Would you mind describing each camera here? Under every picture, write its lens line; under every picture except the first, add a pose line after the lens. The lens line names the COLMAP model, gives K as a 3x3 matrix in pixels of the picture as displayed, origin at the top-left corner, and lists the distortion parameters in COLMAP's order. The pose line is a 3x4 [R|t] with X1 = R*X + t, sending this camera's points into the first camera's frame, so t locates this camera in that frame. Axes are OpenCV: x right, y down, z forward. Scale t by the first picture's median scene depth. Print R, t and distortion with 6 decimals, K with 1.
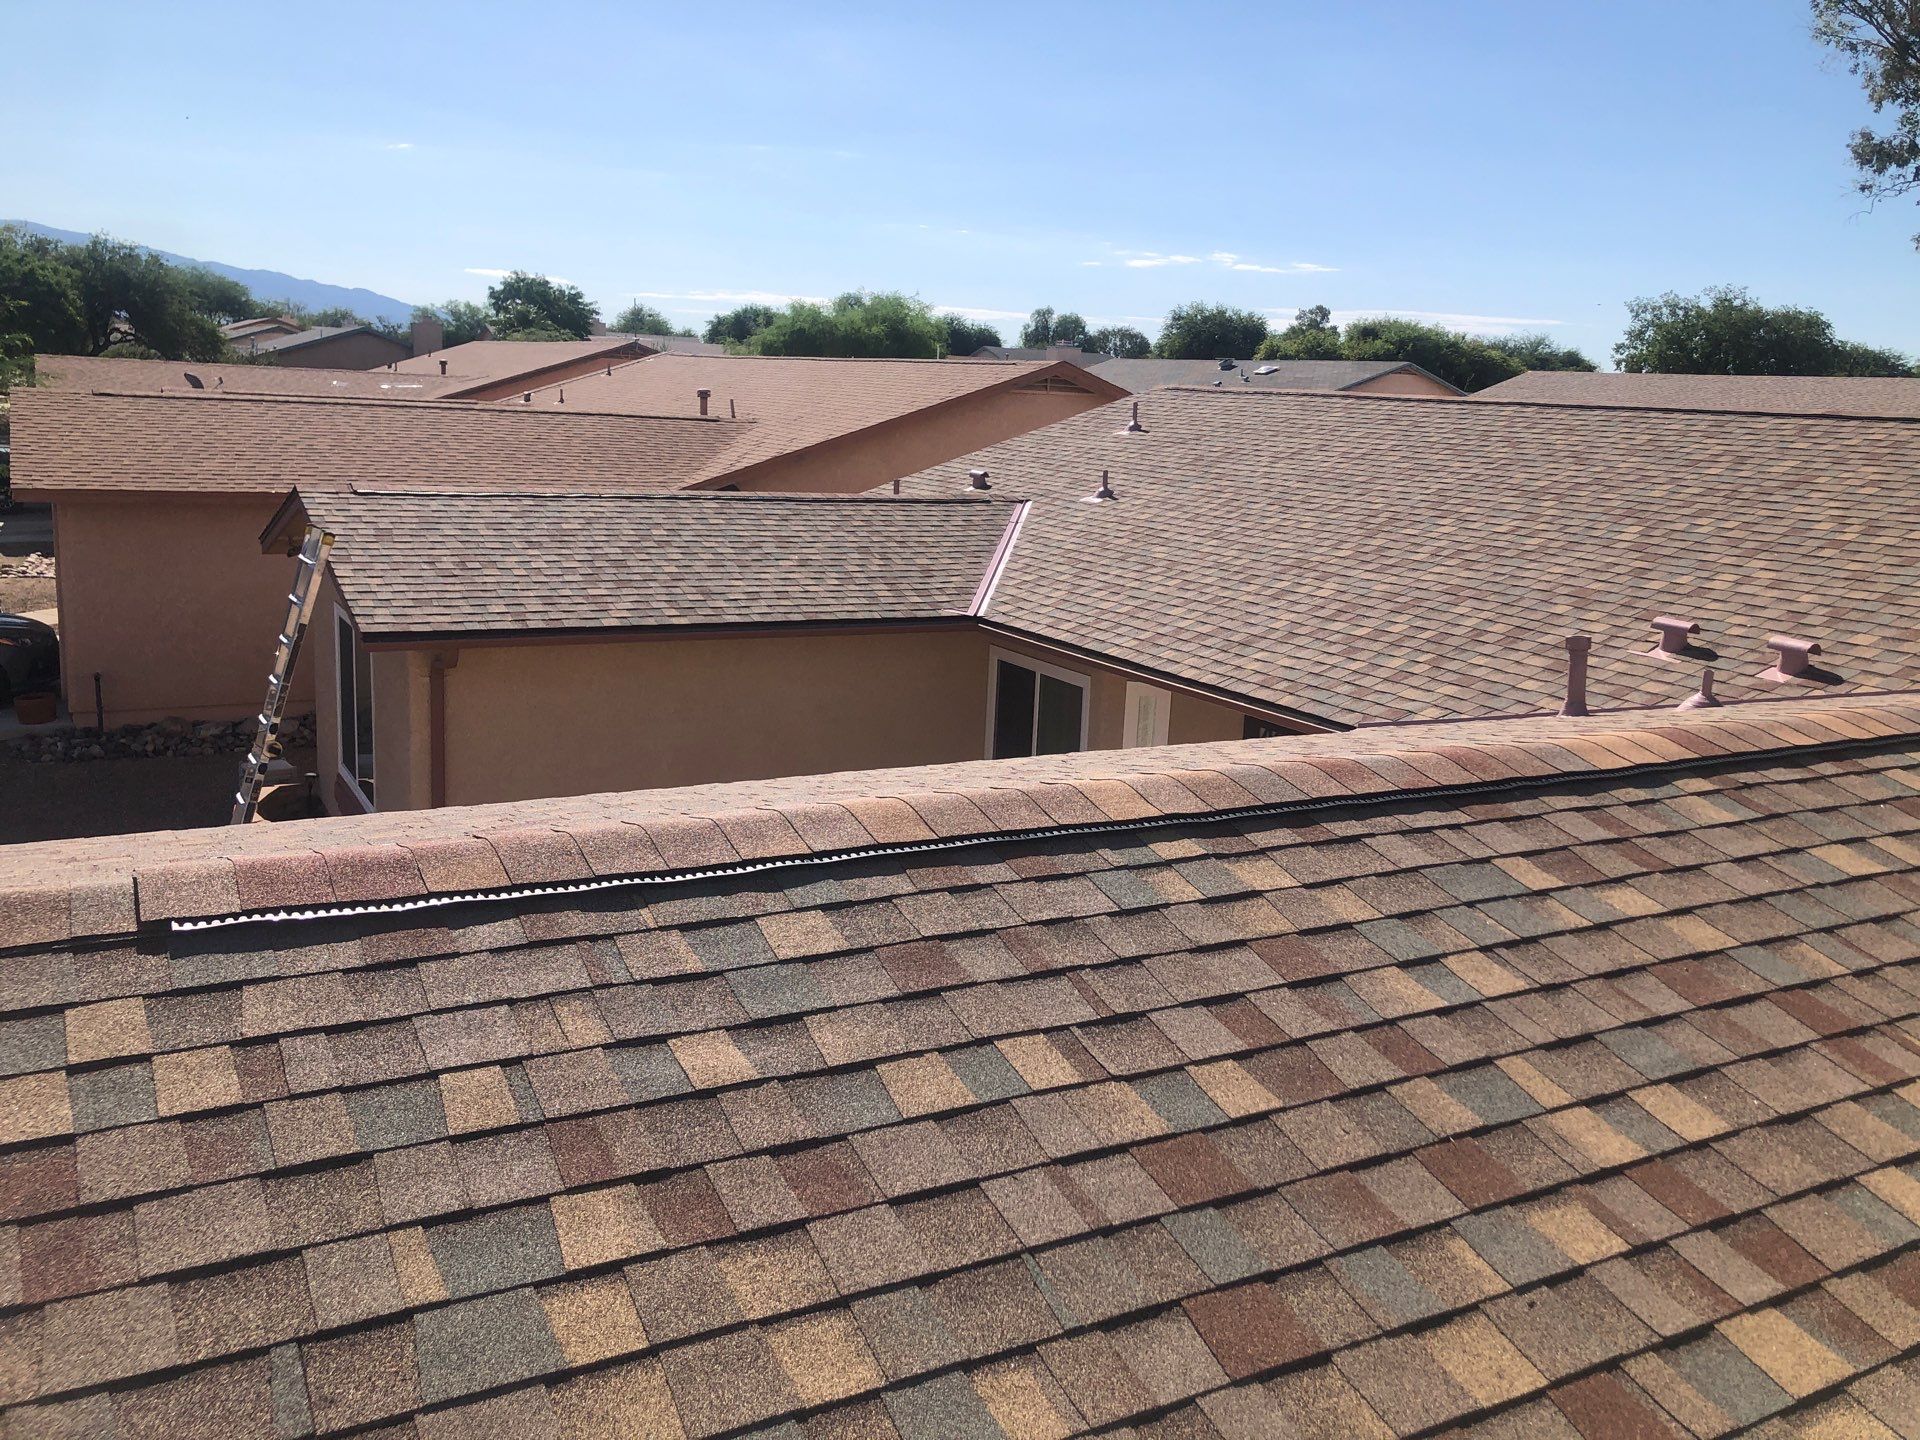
lens RADIAL K [[1578.1, 0, 987.3], [0, 1578.1, 706.0], [0, 0, 1]] dist [0.040496, -0.053771]
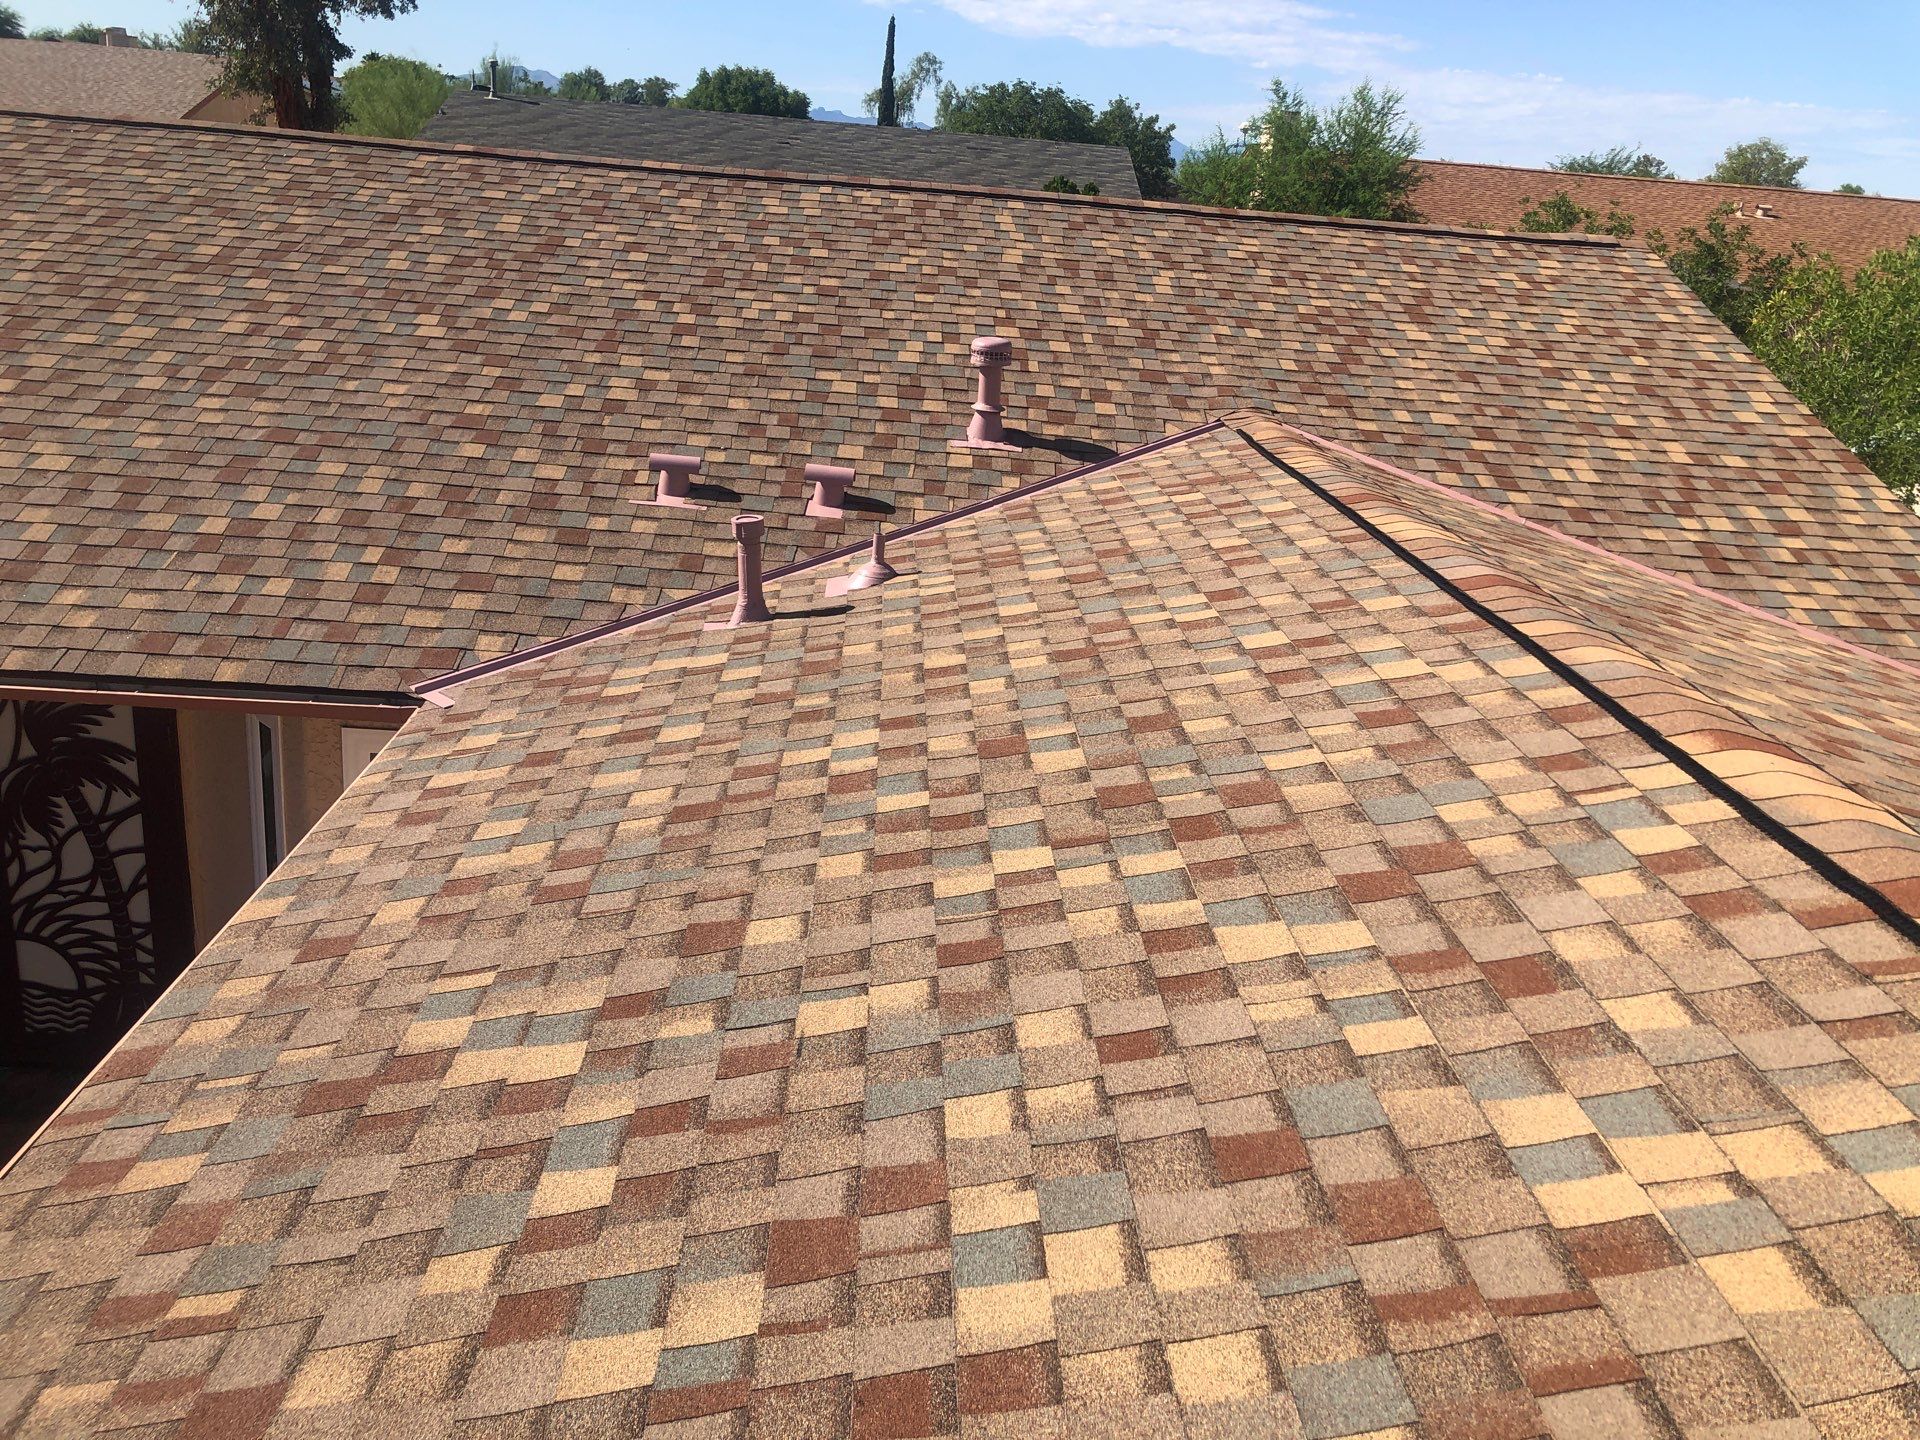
lens RADIAL K [[1578.1, 0, 1003.2], [0, 1578.1, 639.4], [0, 0, 1]] dist [0.040496, -0.053771]
pose [[0.449860, -0.262454, 0.853665, -0.165325], [0.114693, 0.964908, 0.236215, -0.103765], [-0.885704, -0.008354, 0.464175, 0.354733]]
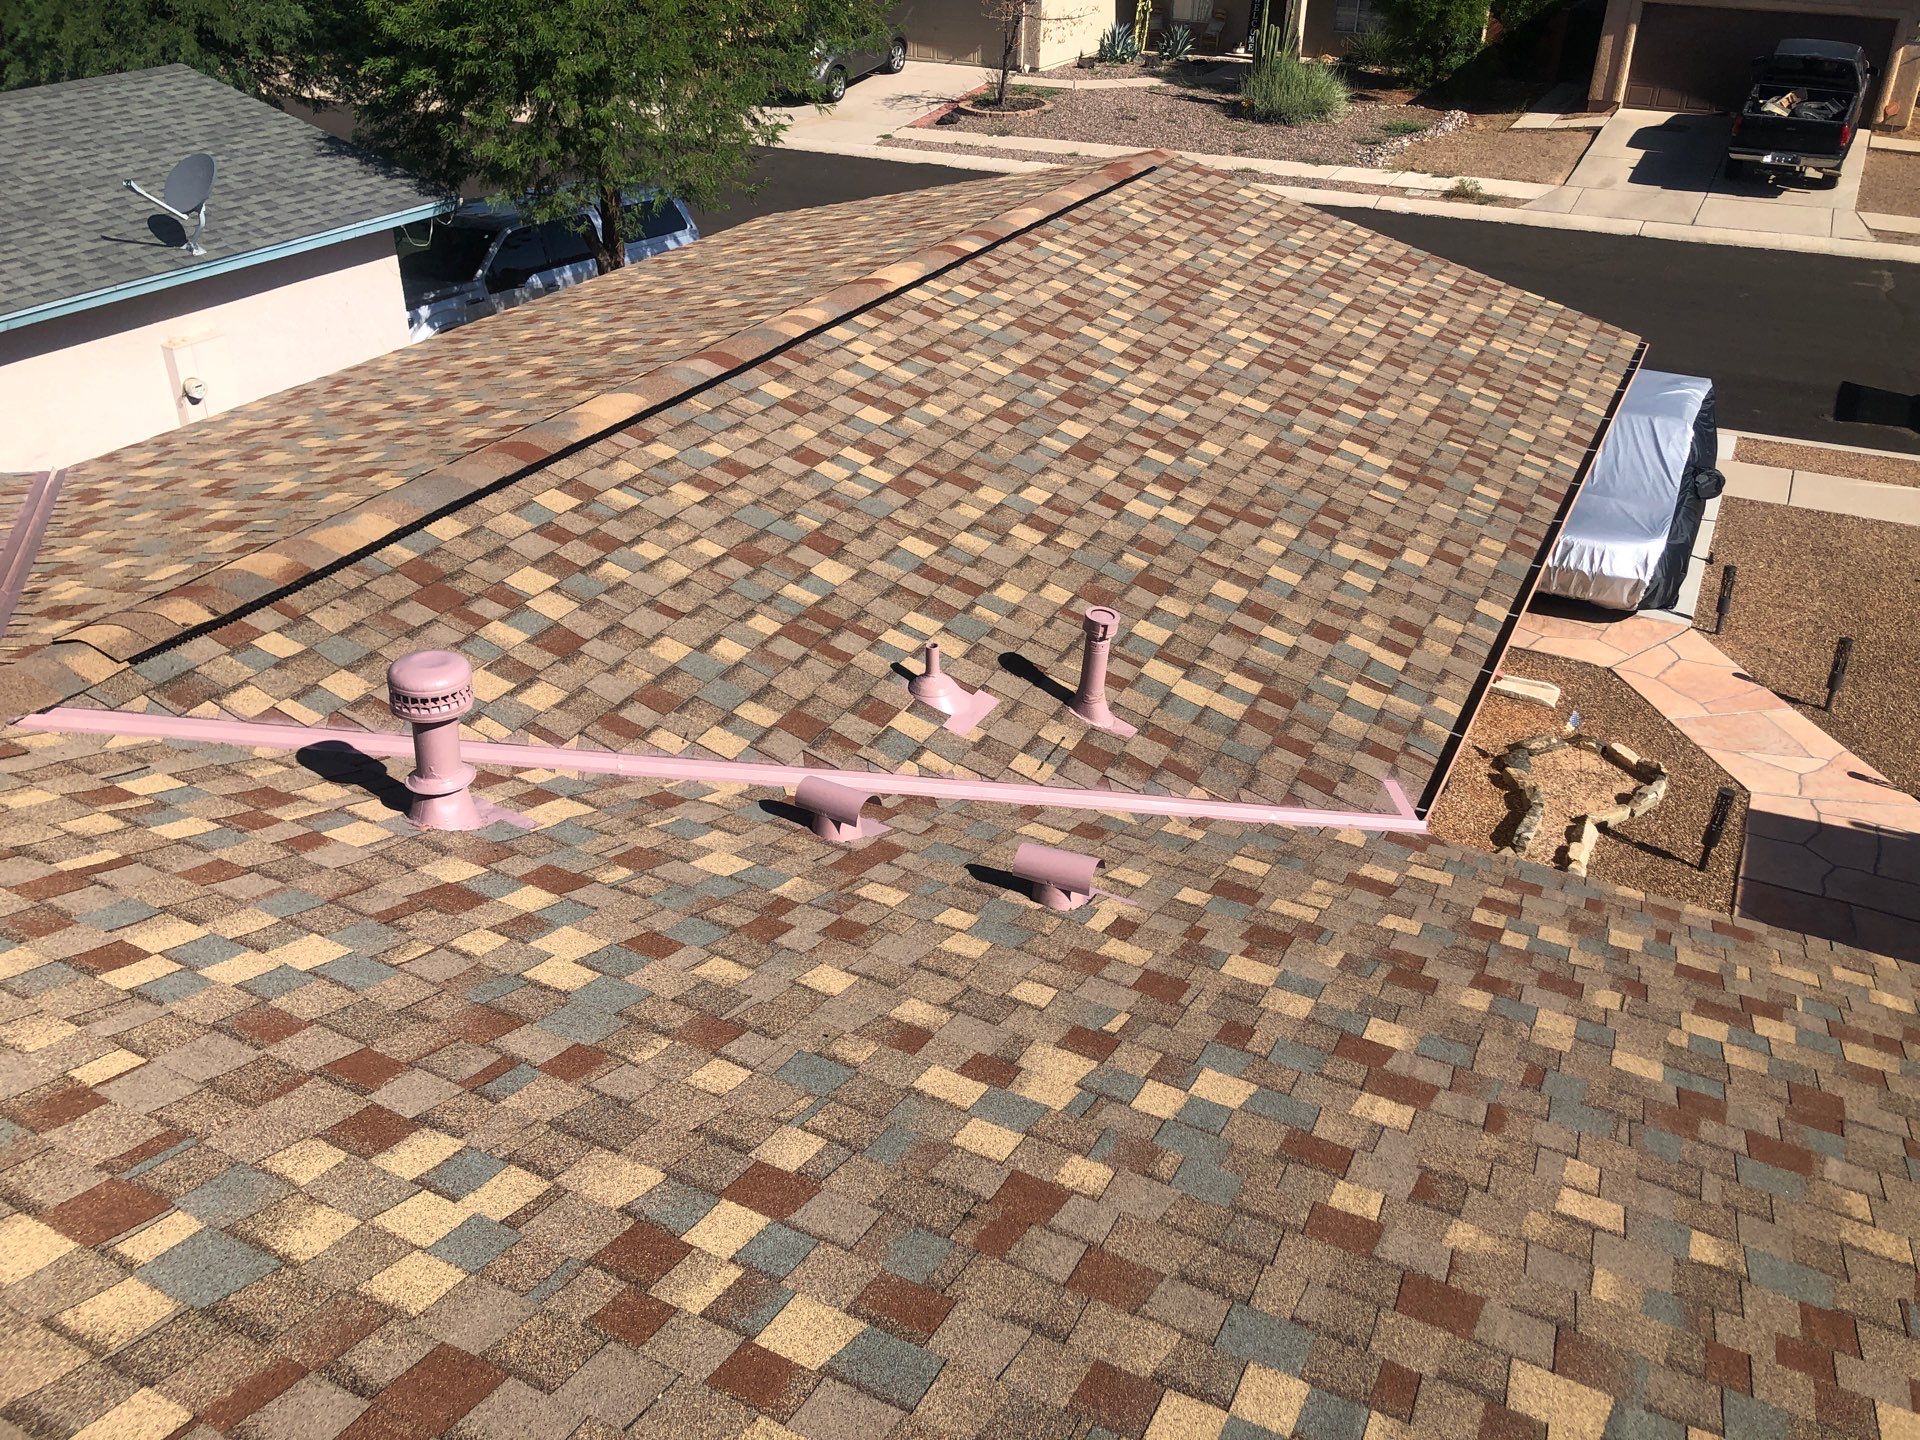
lens RADIAL K [[1578.1, 0, 961.8], [0, 1578.1, 704.9], [0, 0, 1]] dist [0.040496, -0.053771]
pose [[-0.842238, 0.213482, -0.495036, 0.524850], [-0.157140, 0.781164, 0.604227, -0.288333], [0.515696, 0.586693, -0.624379, 0.959160]]
